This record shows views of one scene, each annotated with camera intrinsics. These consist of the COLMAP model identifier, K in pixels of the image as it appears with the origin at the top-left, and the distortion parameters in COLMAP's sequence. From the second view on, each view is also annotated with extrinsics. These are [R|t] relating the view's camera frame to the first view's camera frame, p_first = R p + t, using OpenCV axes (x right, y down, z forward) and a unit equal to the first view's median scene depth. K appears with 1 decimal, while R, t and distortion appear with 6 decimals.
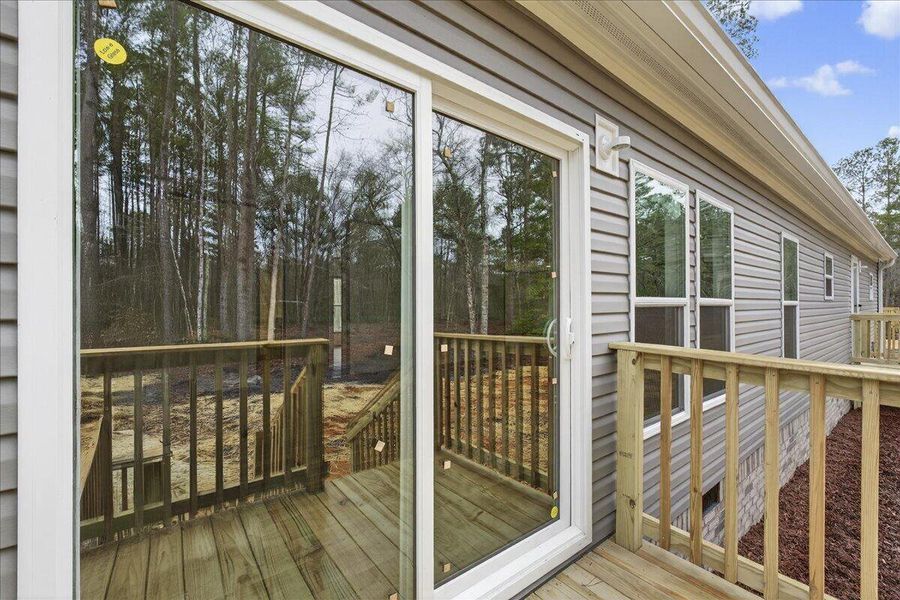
lens RADIAL K [[384.2, 0, 449.8], [0, 384.2, 313.2], [0, 0, 1]] dist [0.000029, -0.000005]
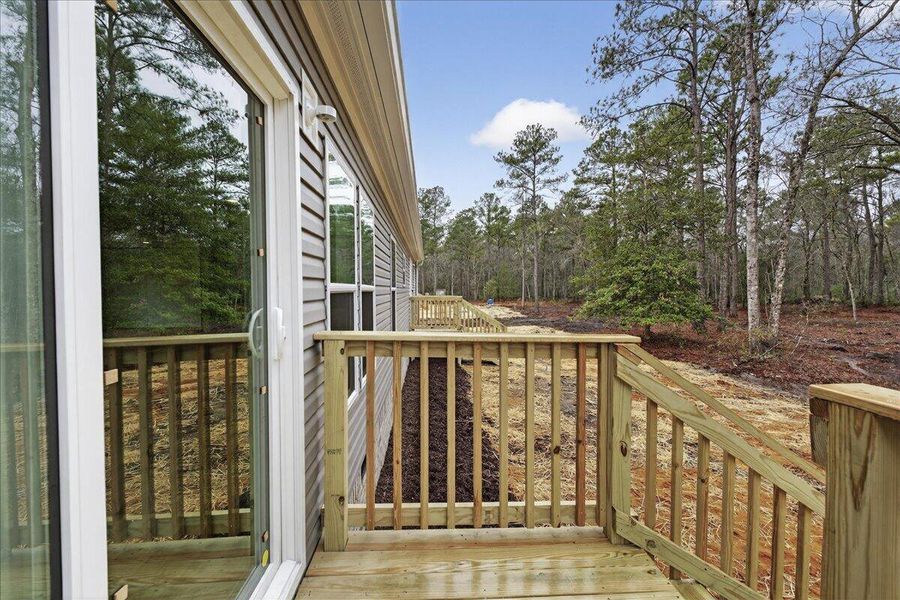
lens RADIAL K [[375.9, 0, 450.0], [0, 375.9, 300.0], [0, 0, 1]] dist [0.000438, 0.000086]
pose [[0.573070, -0.025313, 0.819115, -0.112282], [0.024985, 0.999598, 0.013411, -0.005027], [-0.819125, 0.012780, 0.573472, 0.226255]]
